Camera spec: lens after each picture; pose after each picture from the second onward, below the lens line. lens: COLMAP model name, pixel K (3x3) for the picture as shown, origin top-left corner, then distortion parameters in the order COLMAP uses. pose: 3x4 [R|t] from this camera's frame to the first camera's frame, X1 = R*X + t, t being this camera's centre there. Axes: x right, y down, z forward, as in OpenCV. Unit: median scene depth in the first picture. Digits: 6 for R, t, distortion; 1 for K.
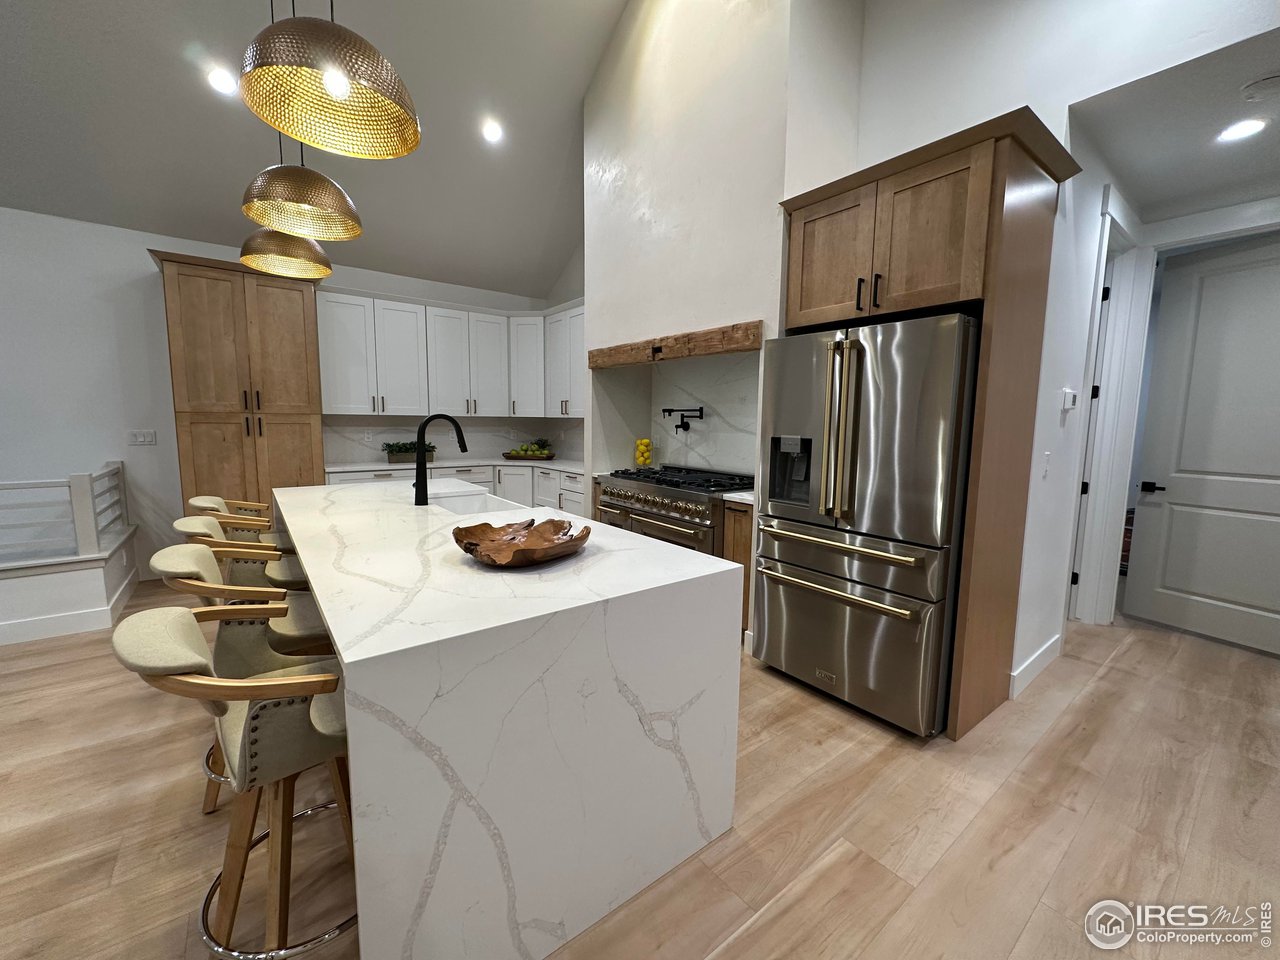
lens RADIAL K [[510.6, 0, 640.0], [0, 510.6, 480.0], [0, 0, 1]] dist [-0.004108, 0.000688]
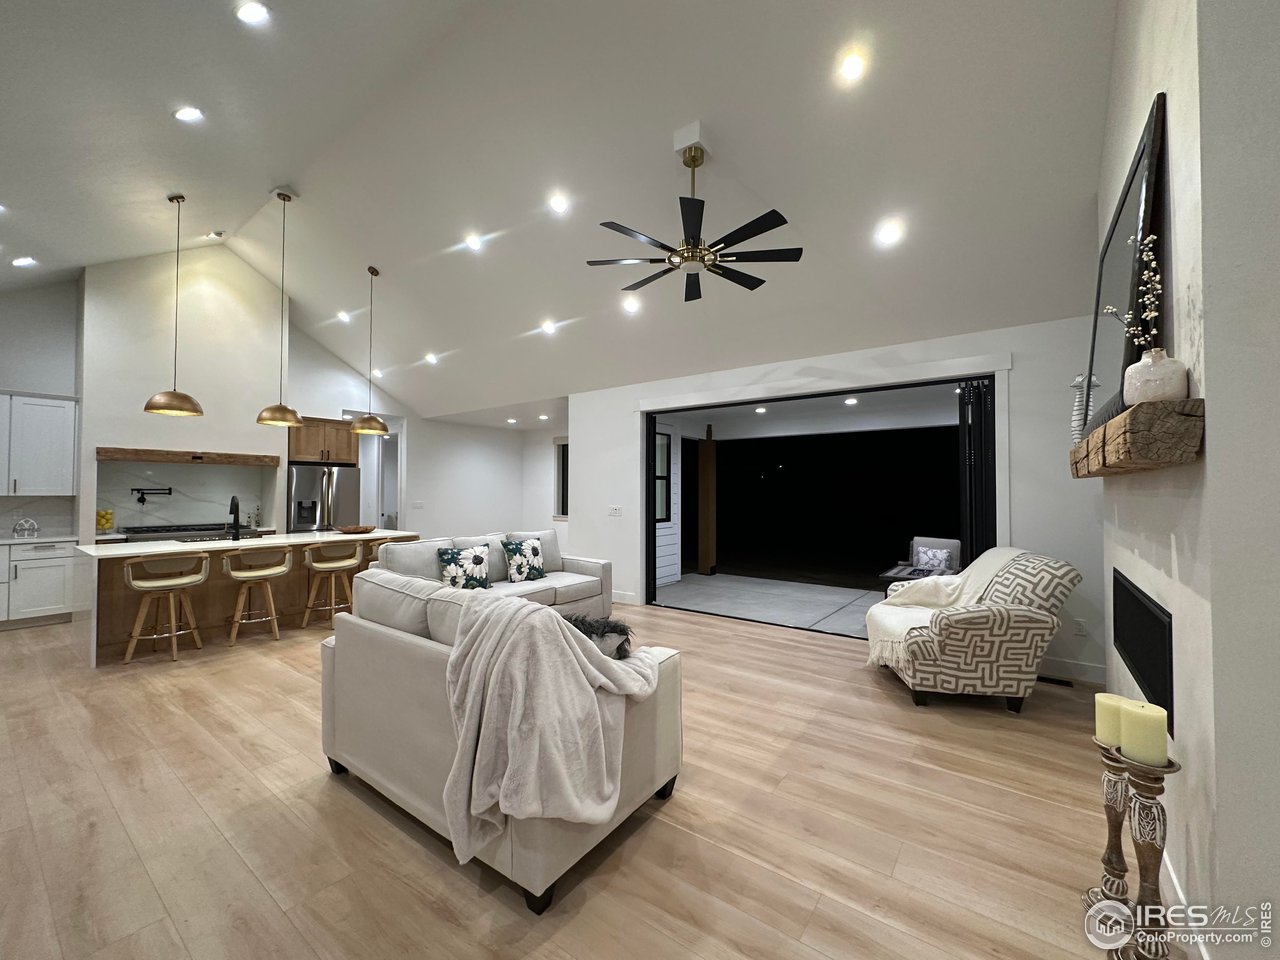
lens RADIAL K [[510.6, 0, 640.0], [0, 510.6, 480.0], [0, 0, 1]] dist [-0.004108, 0.000688]
pose [[-0.274924, 0.006875, 0.961441, -2.110680], [0.106532, 0.994035, 0.023355, -0.049736], [-0.955546, 0.108845, -0.274017, -0.001670]]
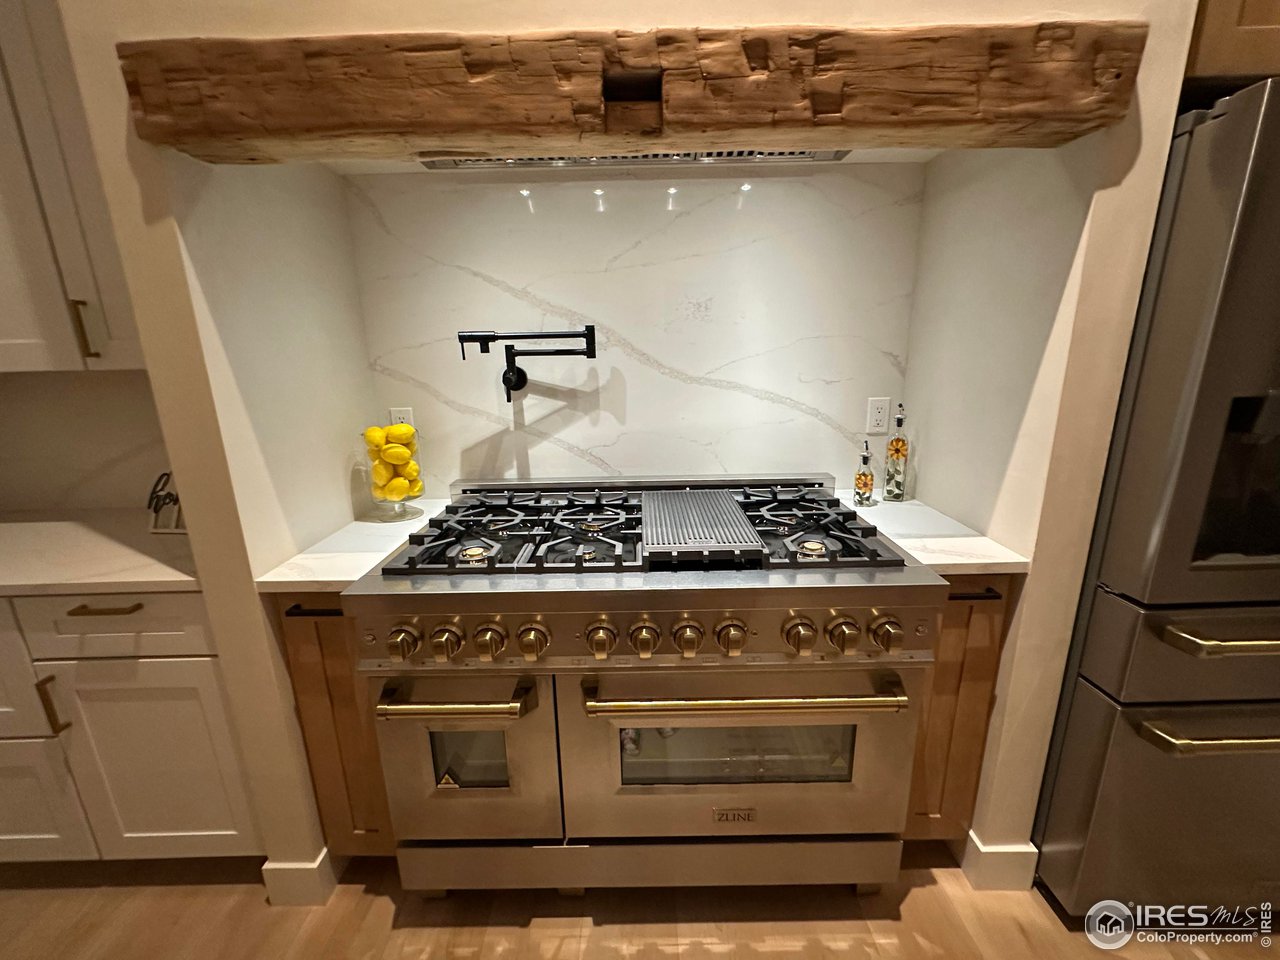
lens RADIAL K [[511.6, 0, 640.0], [0, 511.6, 480.0], [0, 0, 1]] dist [0.001296, 0.000510]
pose [[0.608908, -0.212995, 0.764110, -0.198497], [0.121971, 0.976961, 0.175130, -0.104093], [-0.783807, -0.013439, 0.620859, 0.820623]]
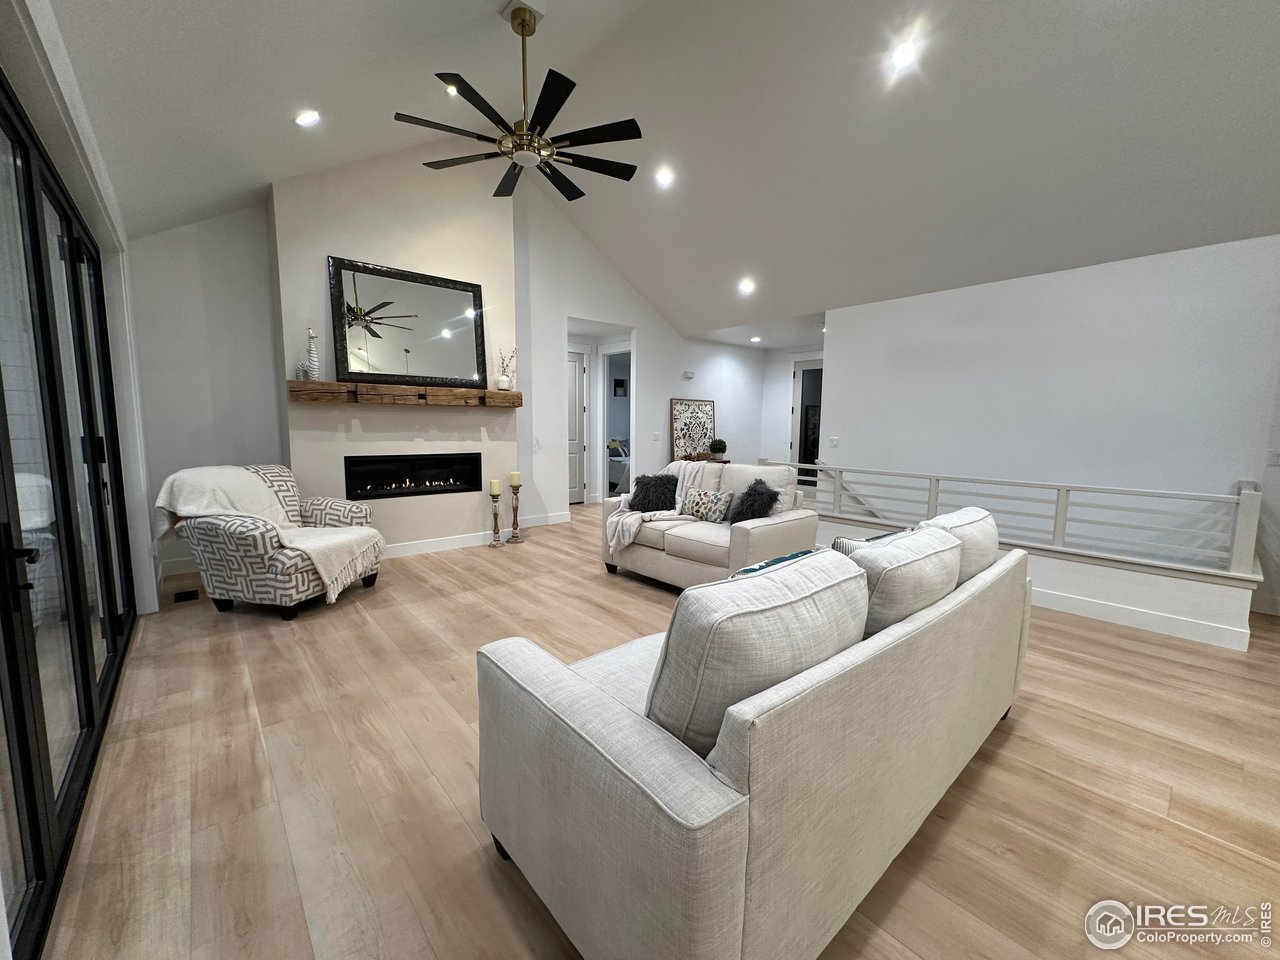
lens RADIAL K [[510.6, 0, 640.0], [0, 510.6, 480.0], [0, 0, 1]] dist [-0.004108, 0.000688]
pose [[0.061880, 0.098062, -0.993255, -0.168212], [-0.126595, 0.987895, 0.089646, 0.024079], [0.990023, 0.120194, 0.073545, -0.227415]]
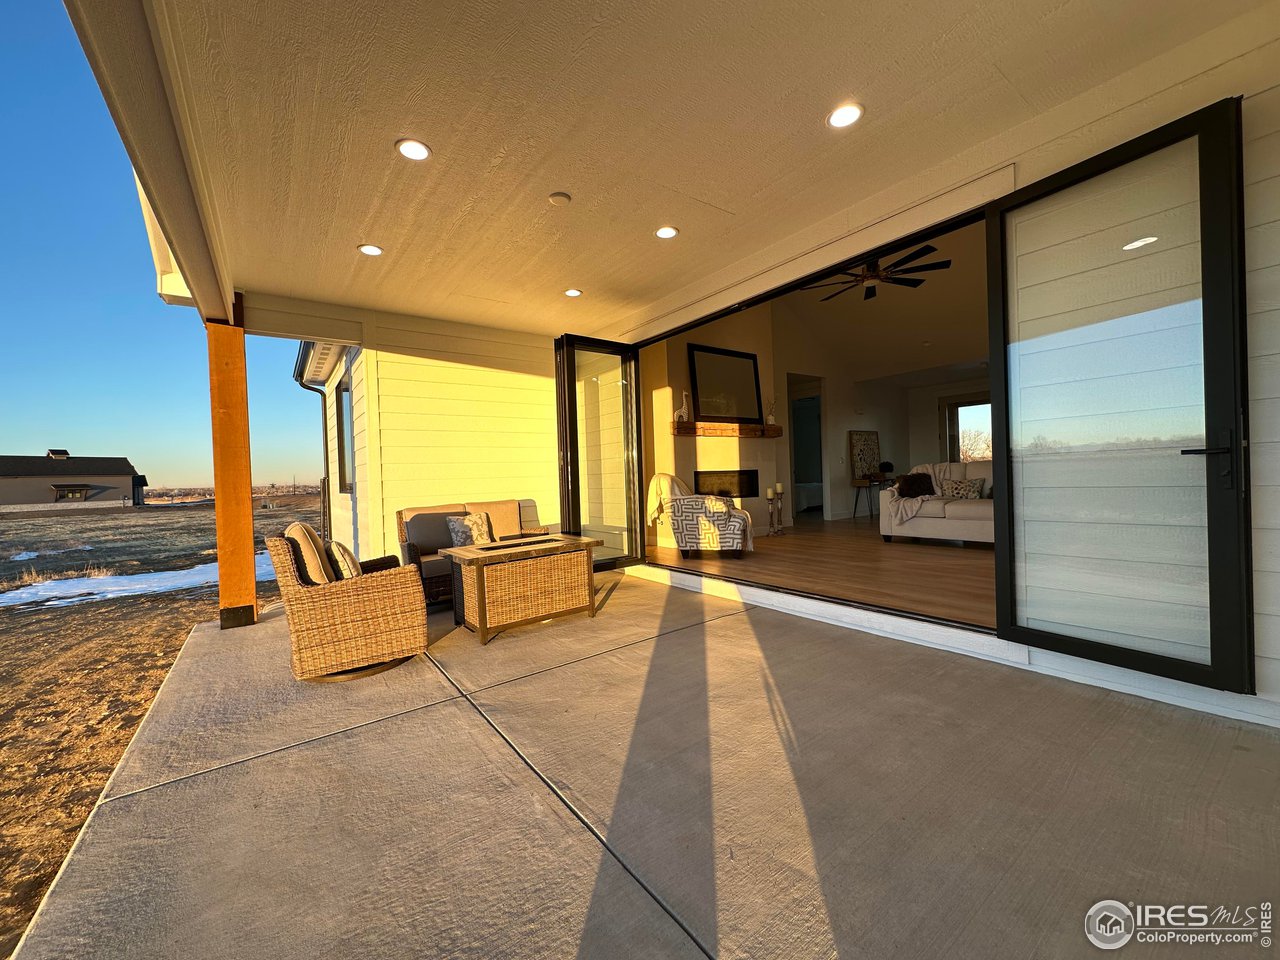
lens RADIAL K [[510.6, 0, 640.0], [0, 510.6, 480.0], [0, 0, 1]] dist [-0.004108, 0.000688]
pose [[-0.023241, -0.003859, -0.999722, 0.455393], [-0.083105, 0.996539, -0.001915, 0.236825], [0.996270, 0.083038, -0.023481, -1.065552]]
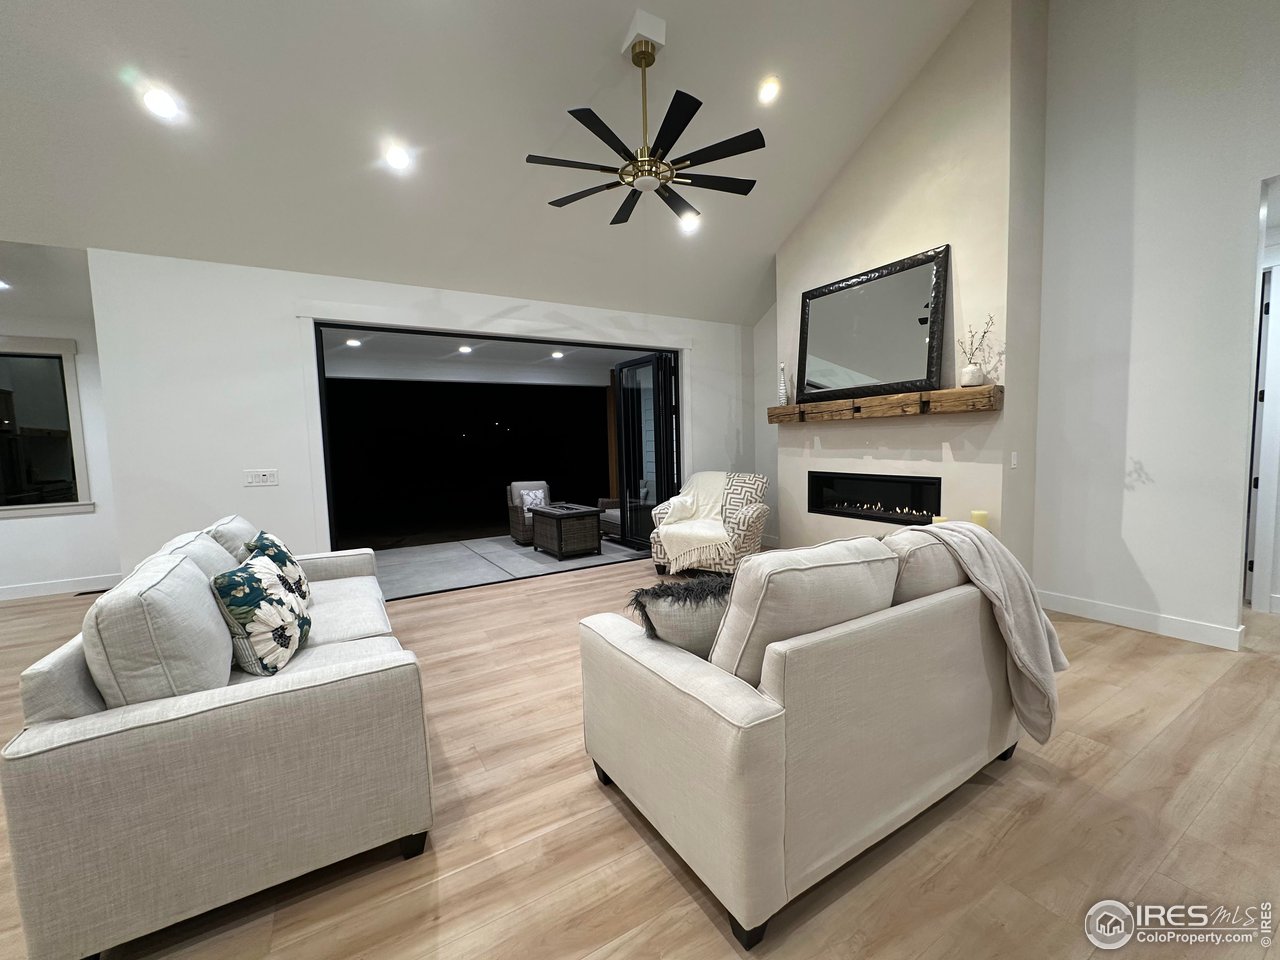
lens RADIAL K [[511.6, 0, 640.0], [0, 511.6, 480.0], [0, 0, 1]] dist [0.001296, 0.000510]
pose [[-0.992947, 0.006971, 0.118351, -1.247285], [0.029717, 0.981036, 0.191533, -0.089189], [-0.114771, 0.193699, -0.974325, 0.585679]]
